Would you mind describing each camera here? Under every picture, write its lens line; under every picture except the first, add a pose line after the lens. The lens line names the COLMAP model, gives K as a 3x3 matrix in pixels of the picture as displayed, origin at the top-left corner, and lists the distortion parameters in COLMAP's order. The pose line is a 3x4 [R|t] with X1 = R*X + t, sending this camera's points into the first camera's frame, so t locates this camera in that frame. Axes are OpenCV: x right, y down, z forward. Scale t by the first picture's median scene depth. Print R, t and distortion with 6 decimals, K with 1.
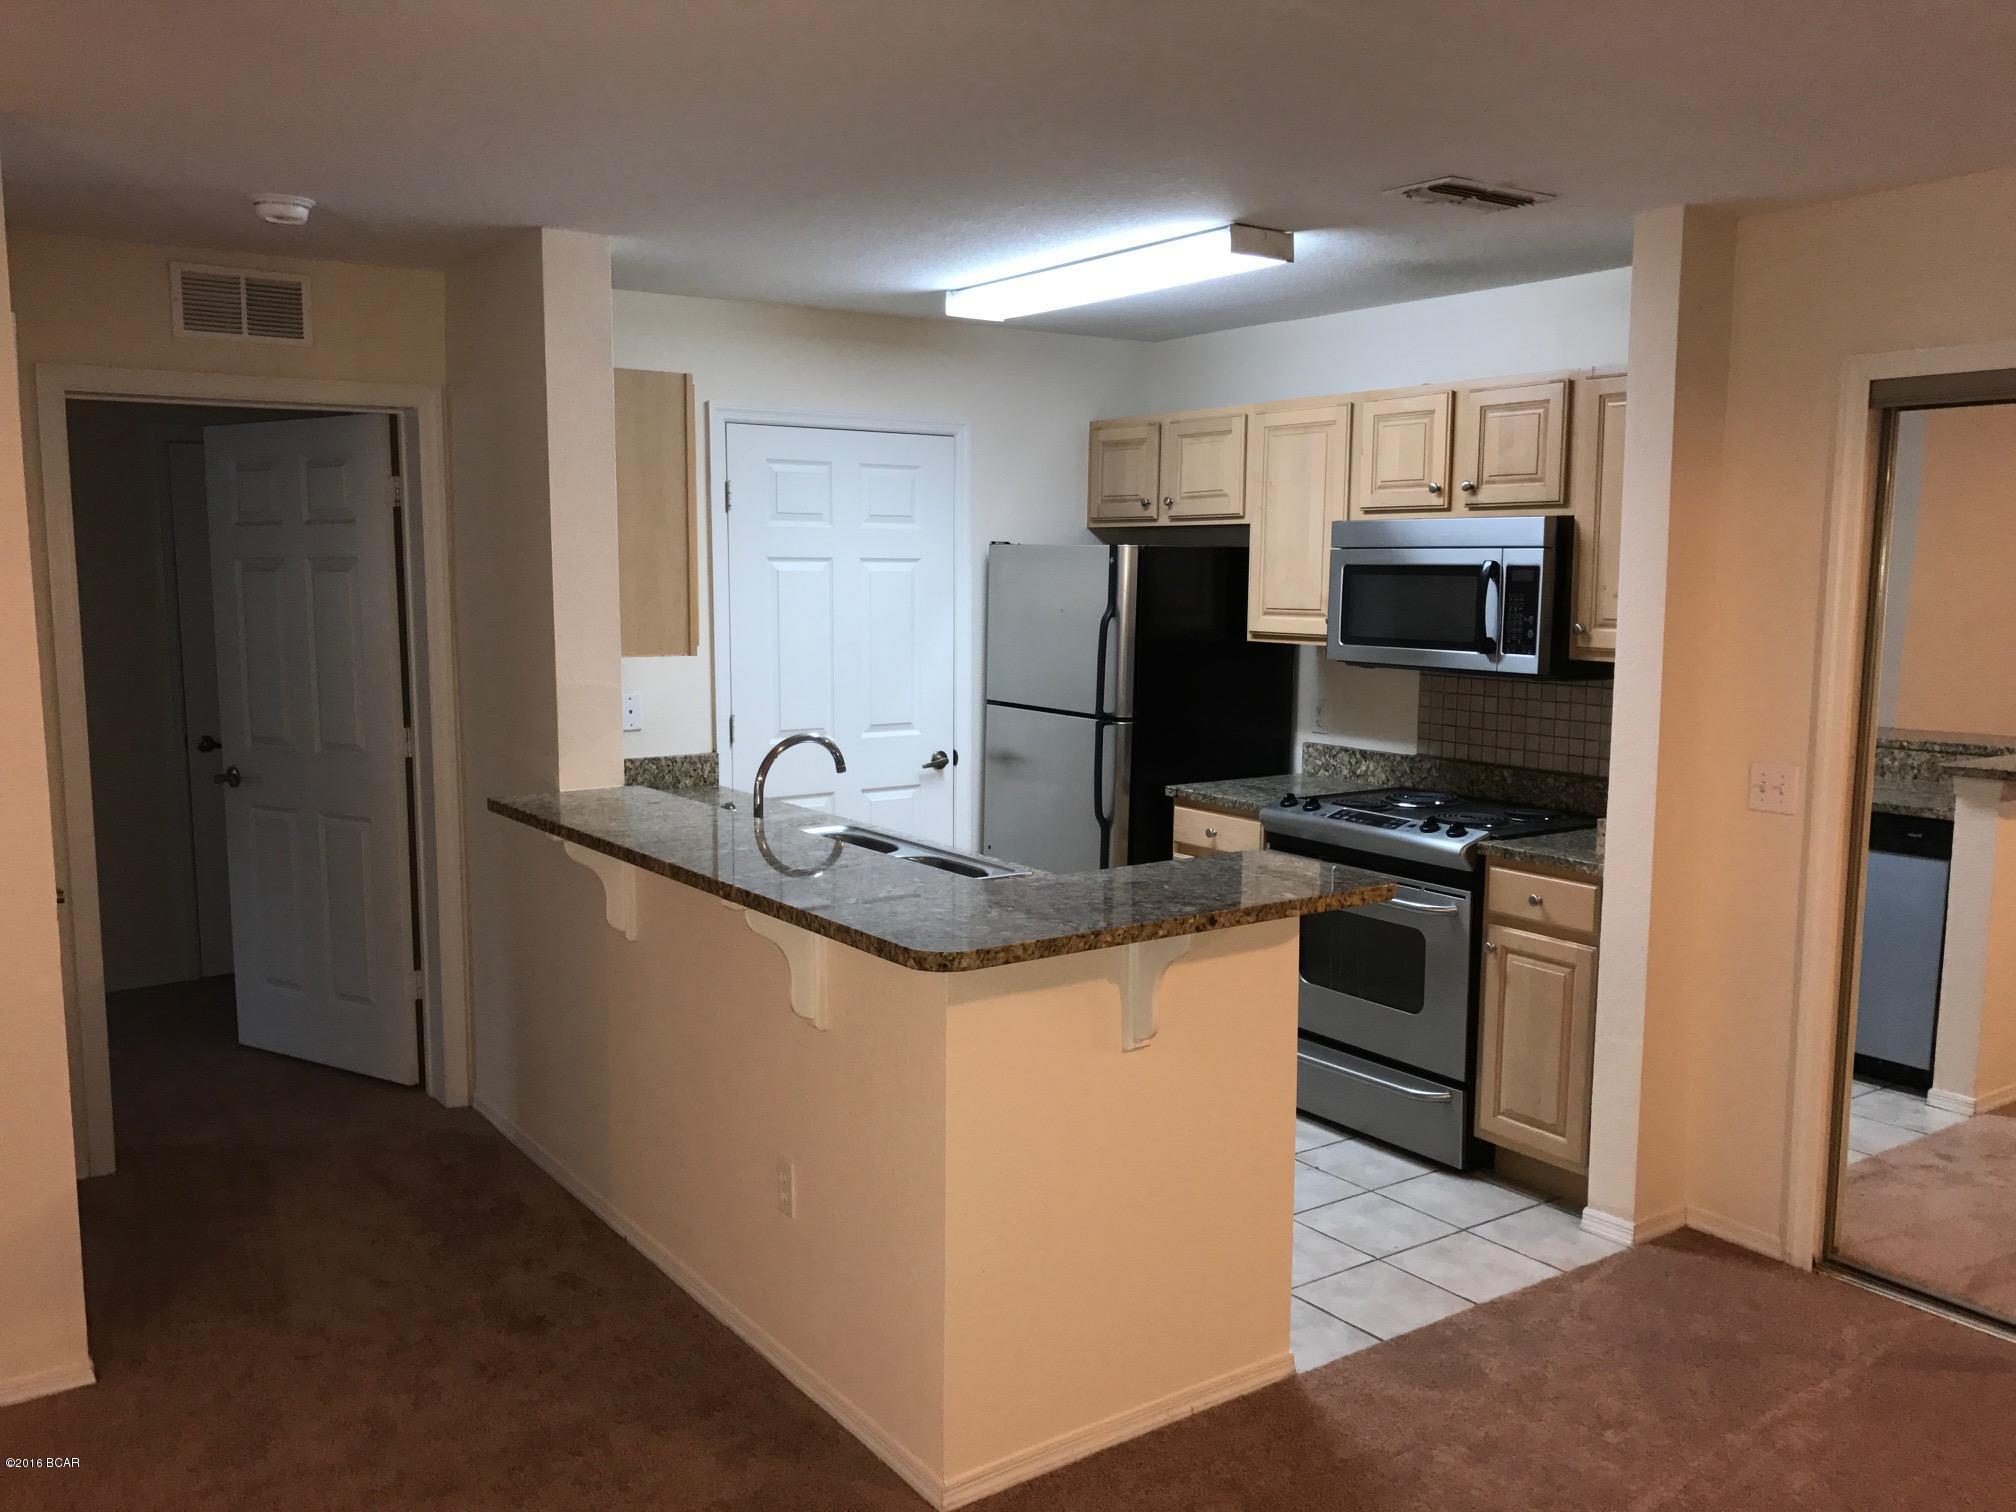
lens RADIAL K [[1664.3, 0, 1008.0], [0, 1664.3, 756.0], [0, 0, 1]] dist [-0.000545, -0.000168]
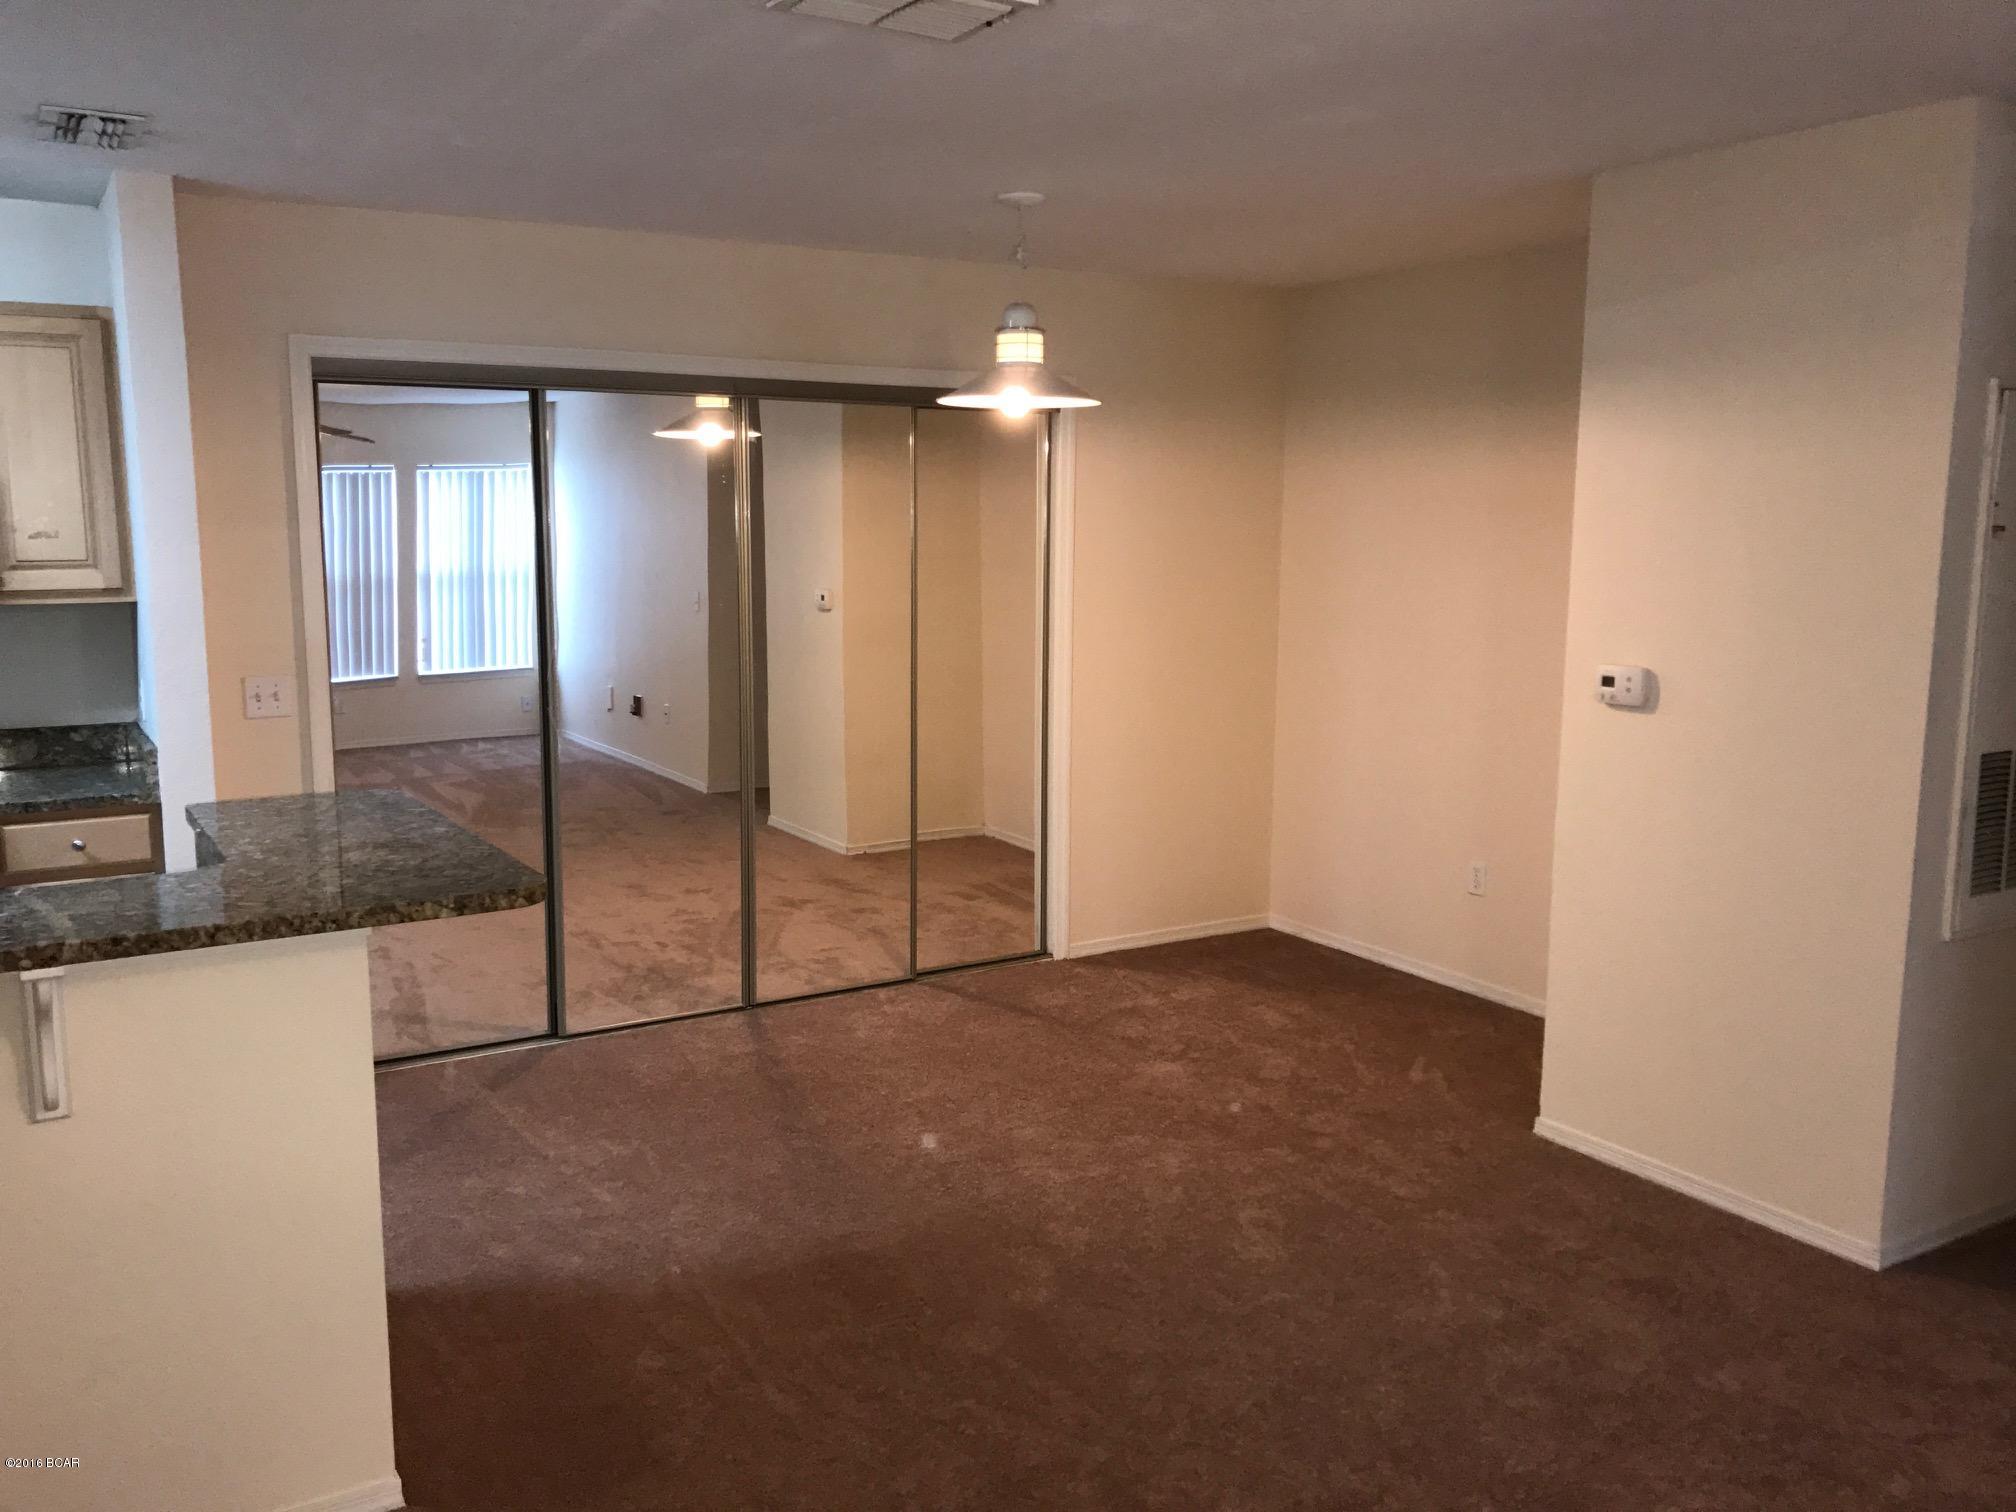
lens RADIAL K [[1664.3, 0, 1008.0], [0, 1664.3, 756.0], [0, 0, 1]] dist [-0.000545, -0.000168]
pose [[0.047122, -0.156919, 0.986487, -0.656930], [0.113339, 0.982046, 0.150799, -0.055134], [-0.992438, 0.104702, 0.064061, 0.393638]]
